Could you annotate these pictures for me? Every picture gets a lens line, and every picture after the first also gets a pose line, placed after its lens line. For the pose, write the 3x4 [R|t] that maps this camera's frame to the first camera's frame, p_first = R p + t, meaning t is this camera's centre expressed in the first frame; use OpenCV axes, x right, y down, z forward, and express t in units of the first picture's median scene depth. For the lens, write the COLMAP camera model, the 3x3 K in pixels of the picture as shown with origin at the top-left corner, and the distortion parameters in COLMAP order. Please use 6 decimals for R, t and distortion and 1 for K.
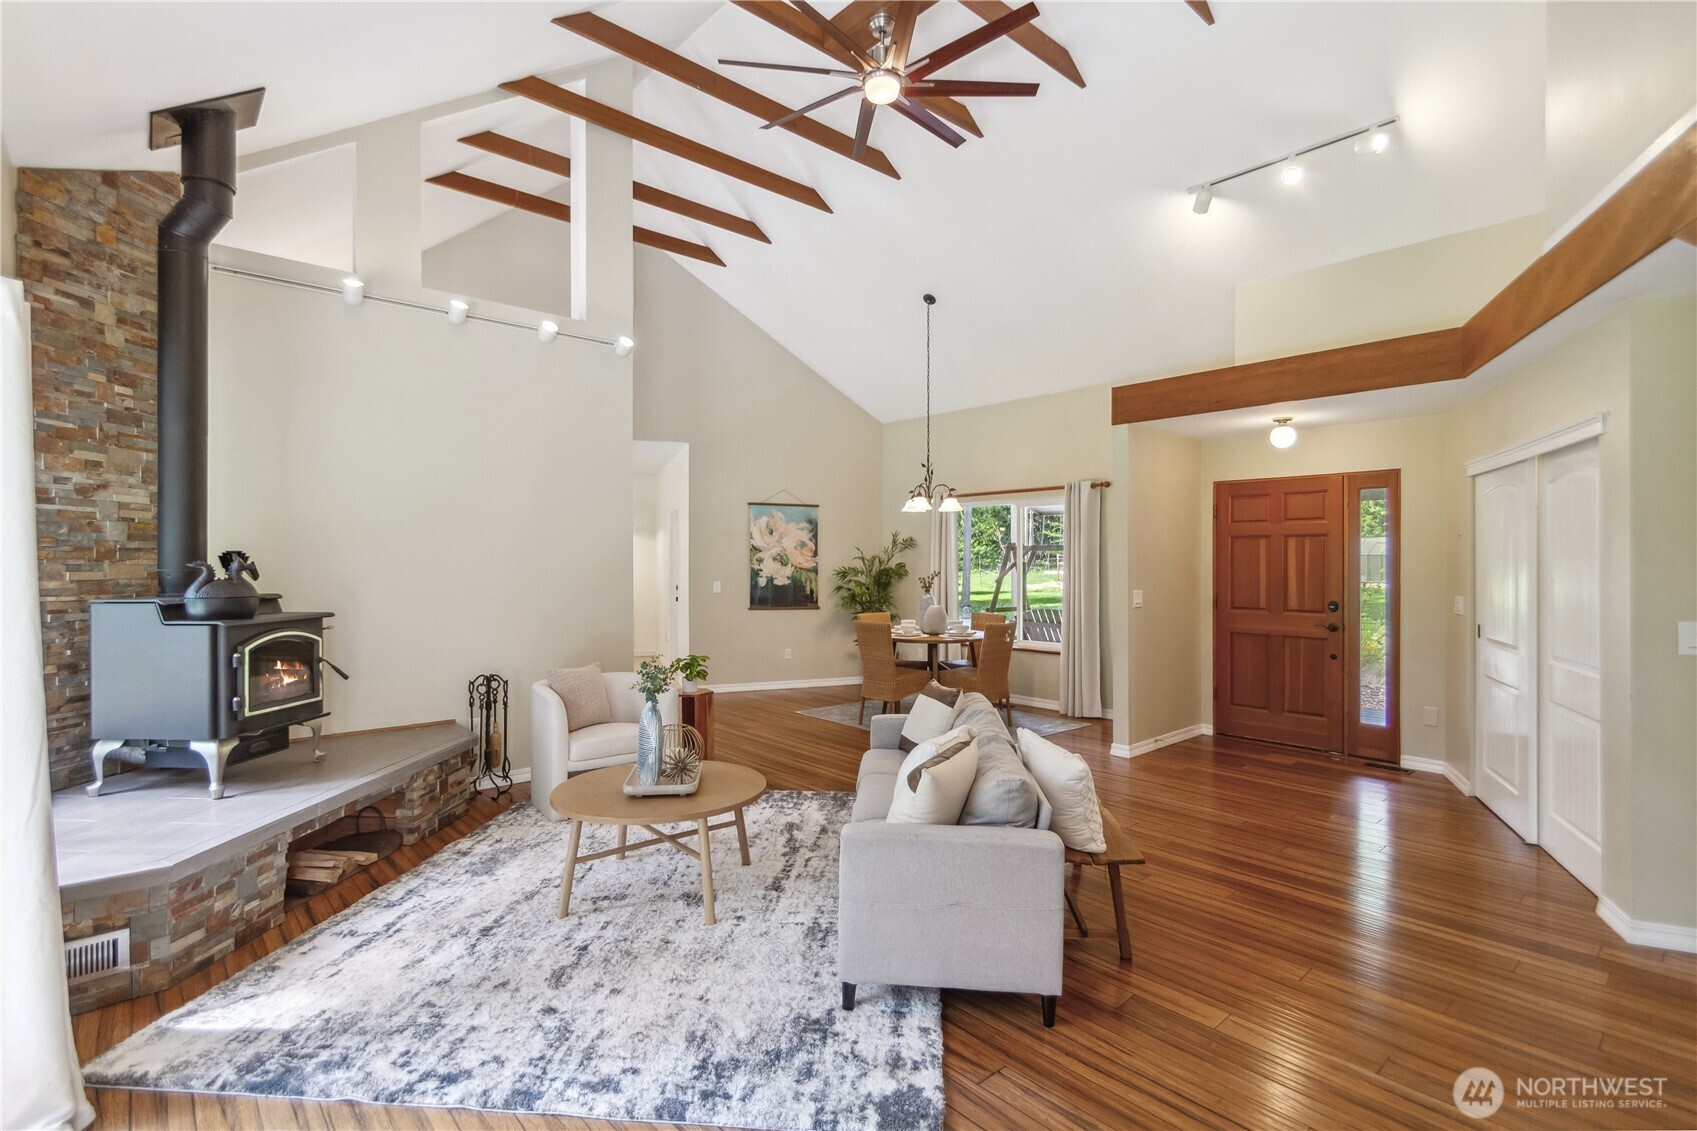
lens RADIAL K [[796.9, 0, 832.4], [0, 796.9, 553.7], [0, 0, 1]] dist [0.012486, -0.008477]
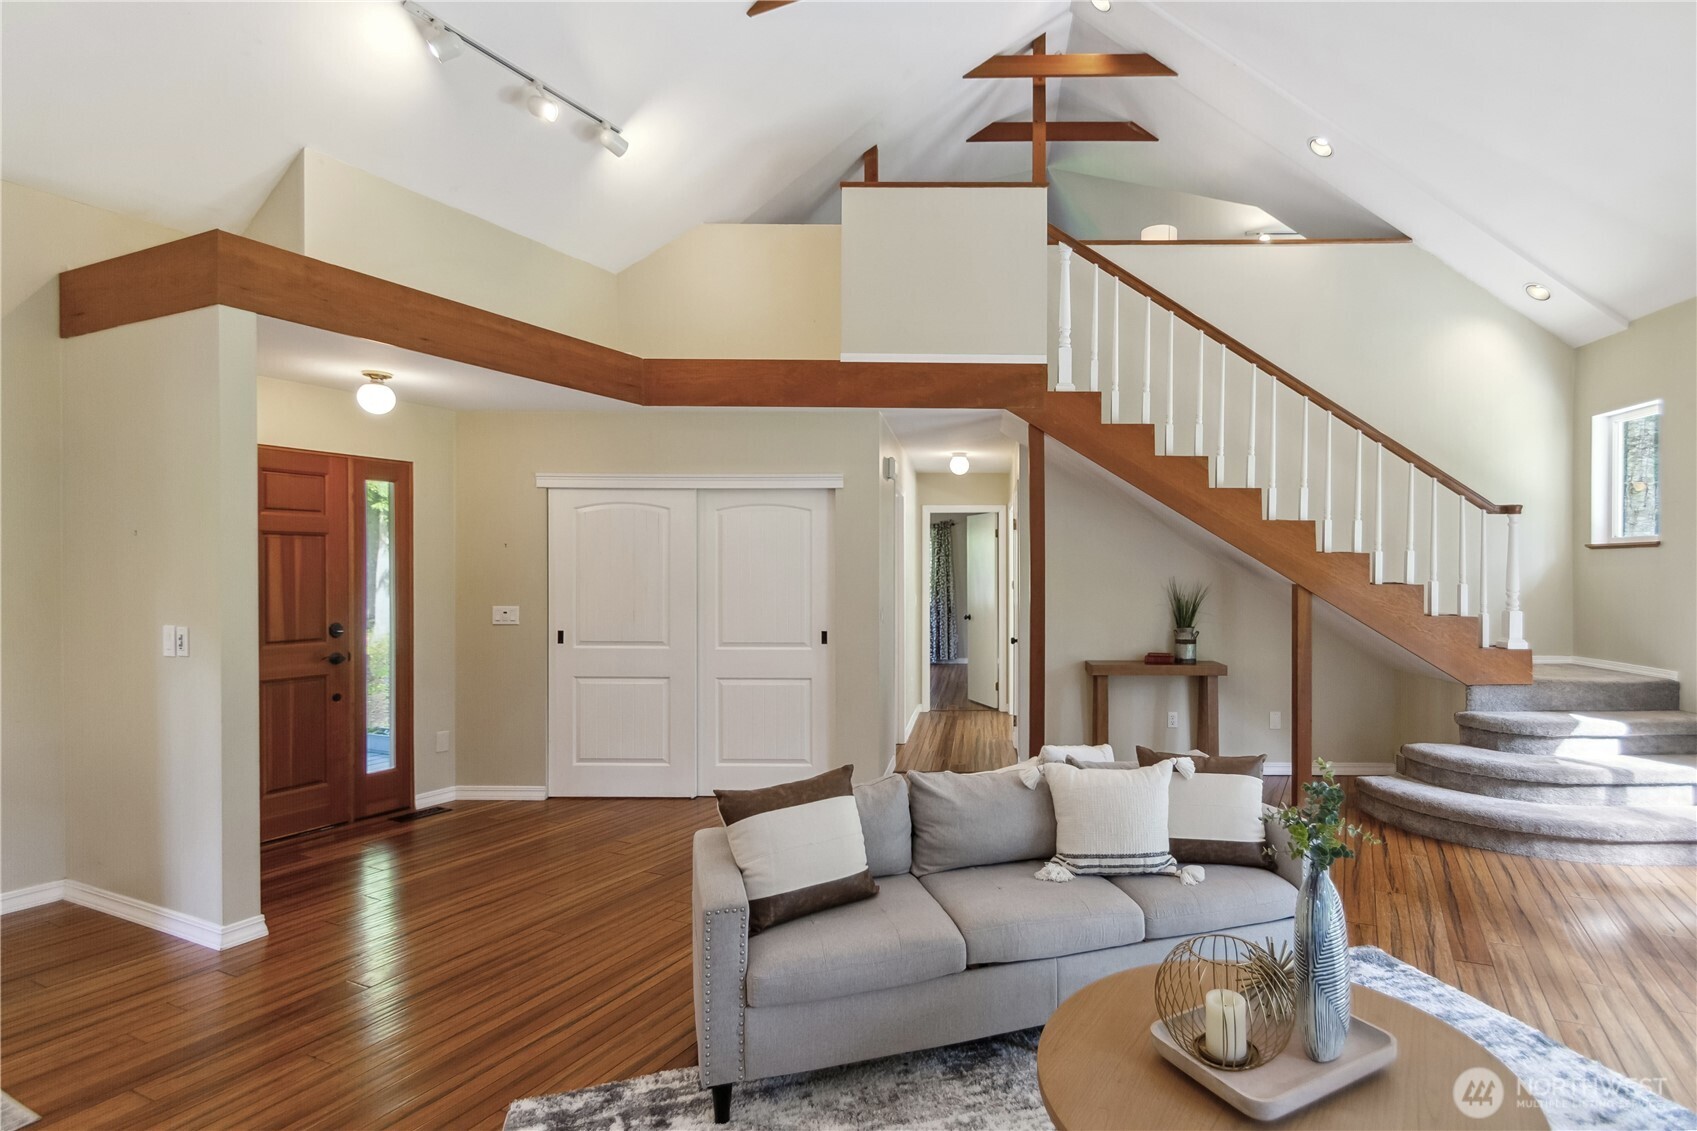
lens RADIAL K [[846.7, 0, 957.9], [0, 846.7, 567.3], [0, 0, 1]] dist [0.006112, -0.000151]
pose [[-0.416304, 0.001422, 0.909224, -0.224105], [-0.010652, 0.999923, -0.006440, 0.003864], [-0.909163, -0.012366, -0.416257, 0.527507]]
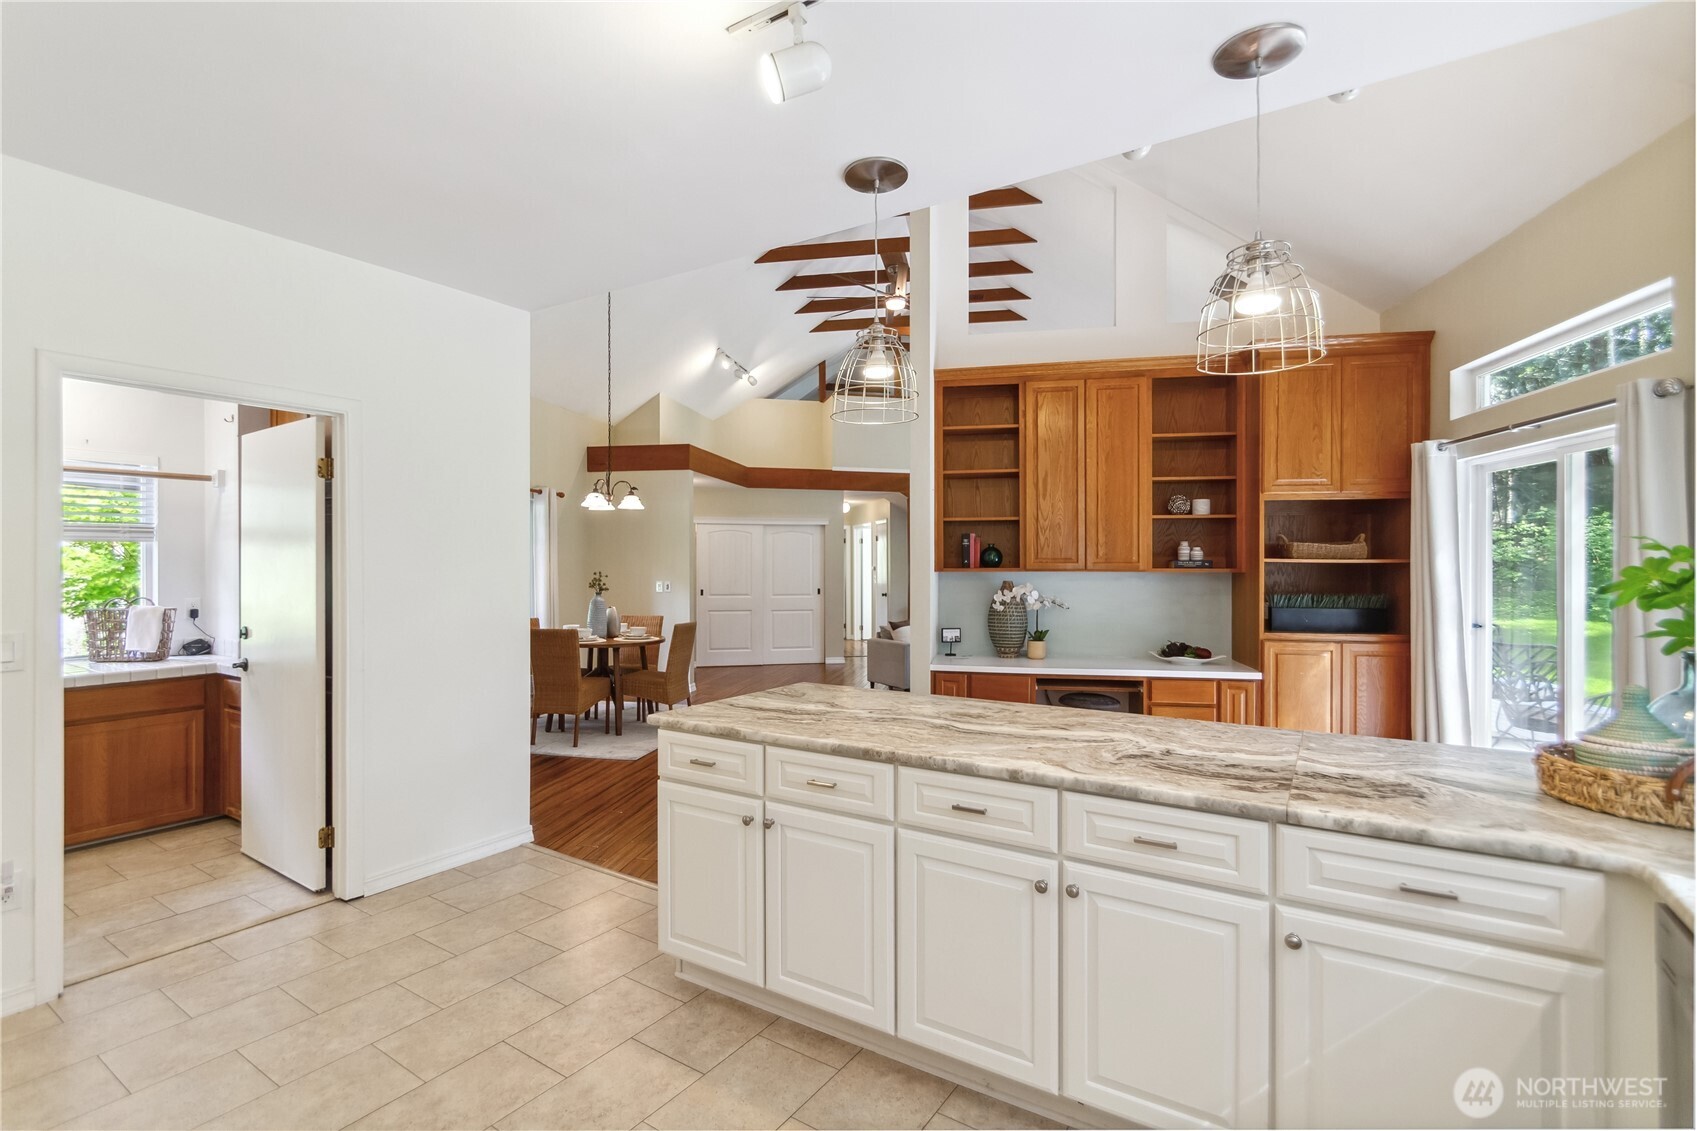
lens RADIAL K [[796.9, 0, 853.1], [0, 796.9, 562.1], [0, 0, 1]] dist [0.012486, -0.008477]
pose [[-0.630008, 0.000741, 0.776588, -0.649381], [-0.005893, 0.999966, -0.005734, 0.011125], [-0.776566, -0.008189, -0.629983, 1.113992]]
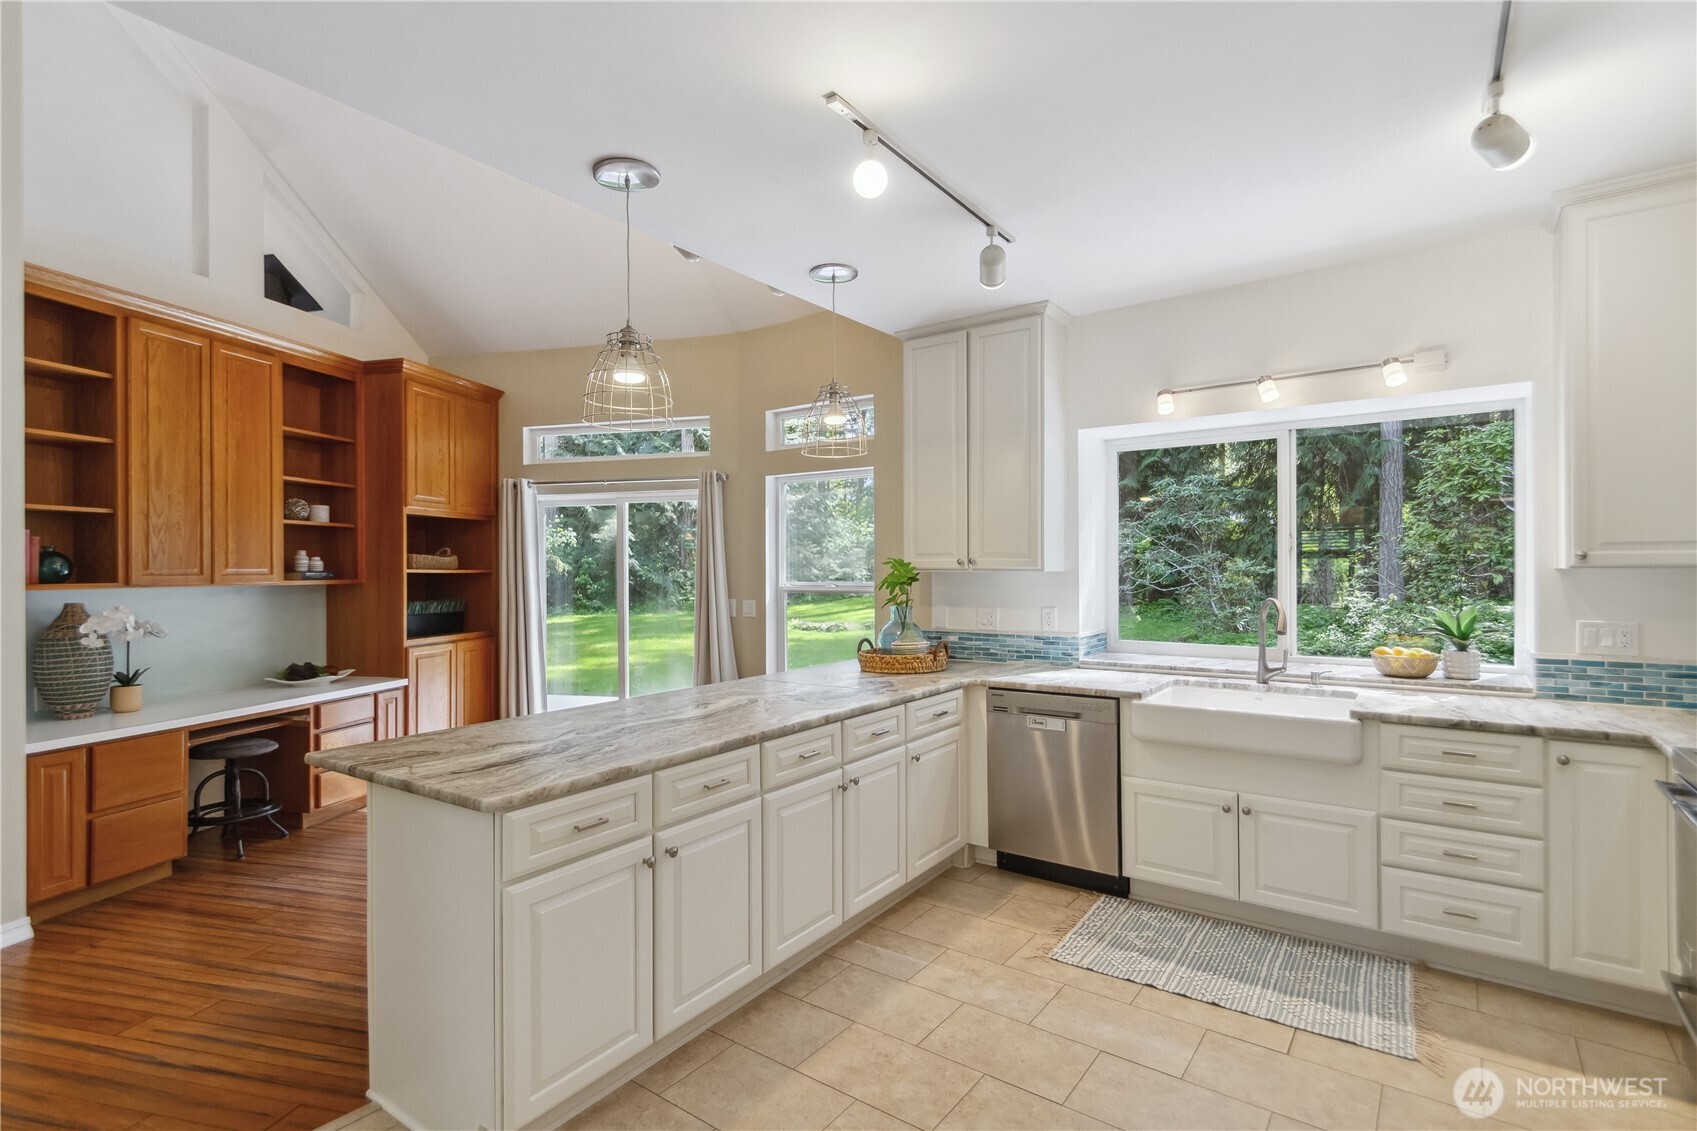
lens RADIAL K [[796.9, 0, 846.6], [0, 796.9, 566.2], [0, 0, 1]] dist [0.012486, -0.008477]
pose [[-0.812464, 0.003492, -0.583002, -0.325098], [0.012191, 0.999865, -0.010999, 0.011943], [0.582885, -0.016044, -0.812397, 1.201098]]
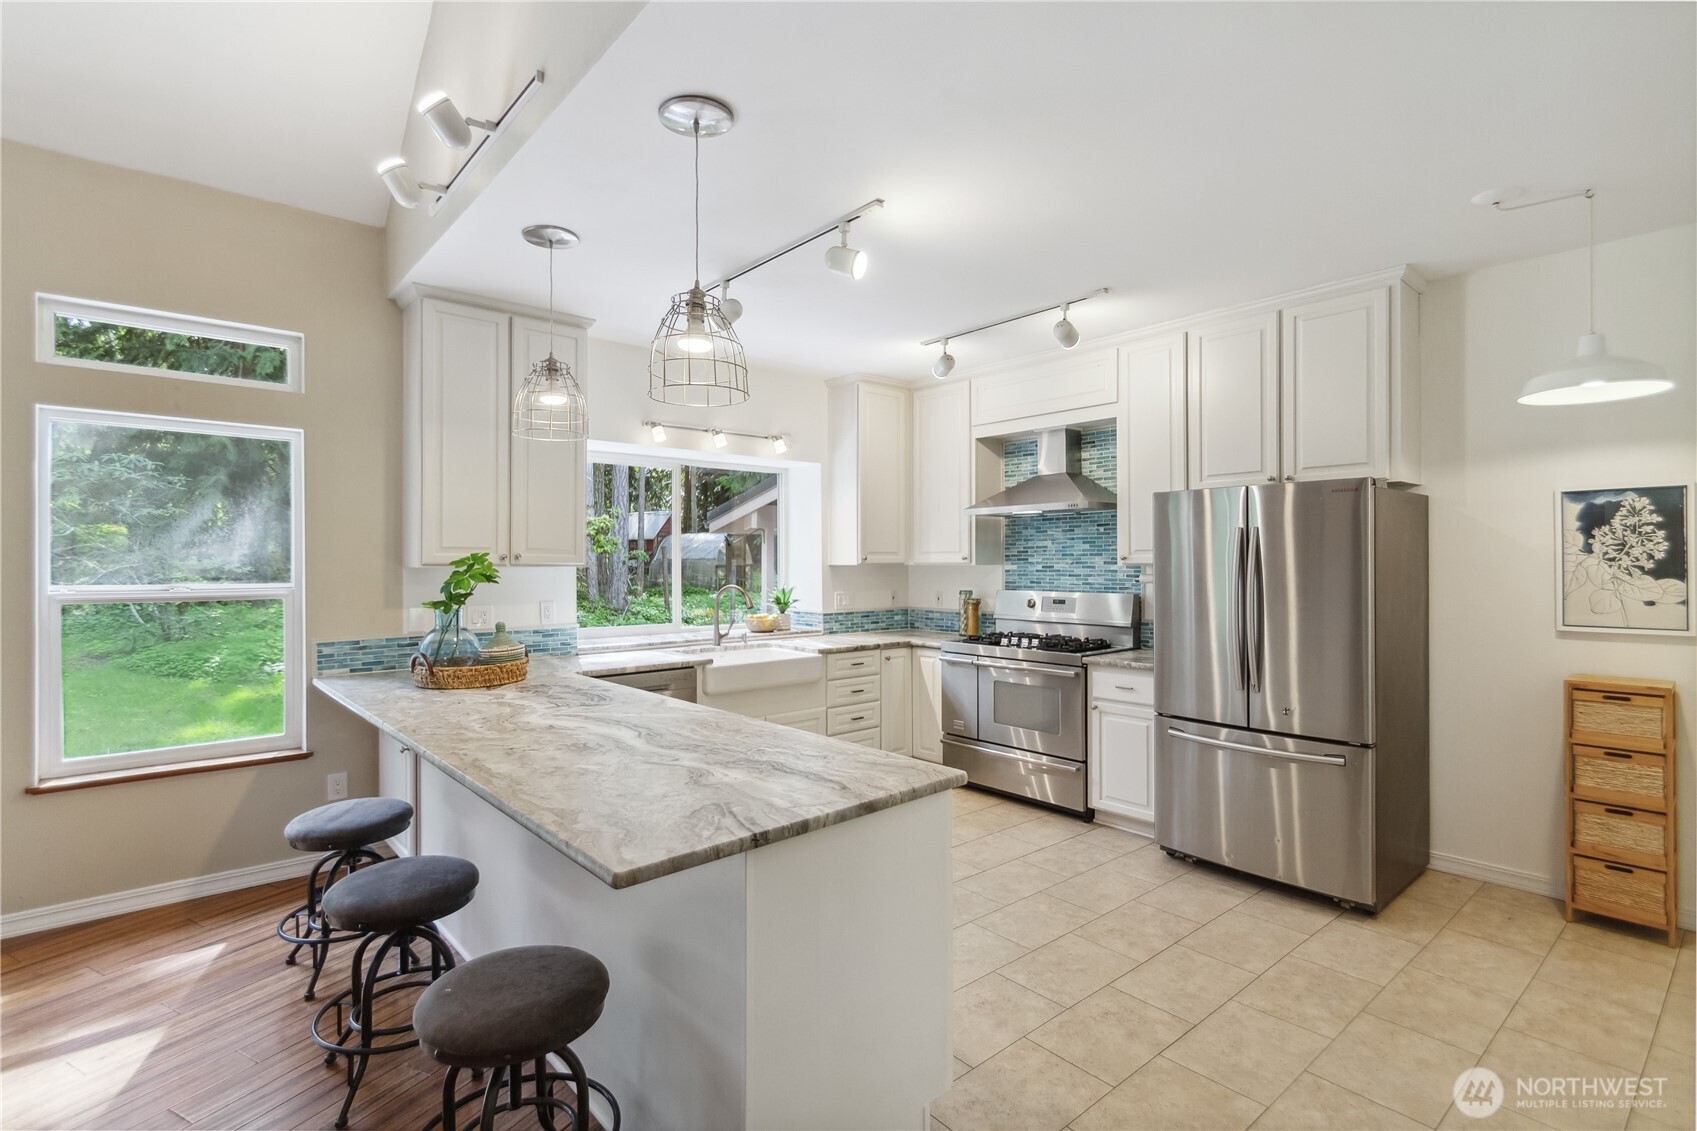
lens RADIAL K [[796.9, 0, 843.9], [0, 796.9, 562.3], [0, 0, 1]] dist [0.012486, -0.008477]
pose [[0.375953, -0.002117, -0.926636, -0.168866], [0.011584, 0.999930, 0.002416, 0.009050], [0.926566, -0.011643, 0.375951, 0.865914]]
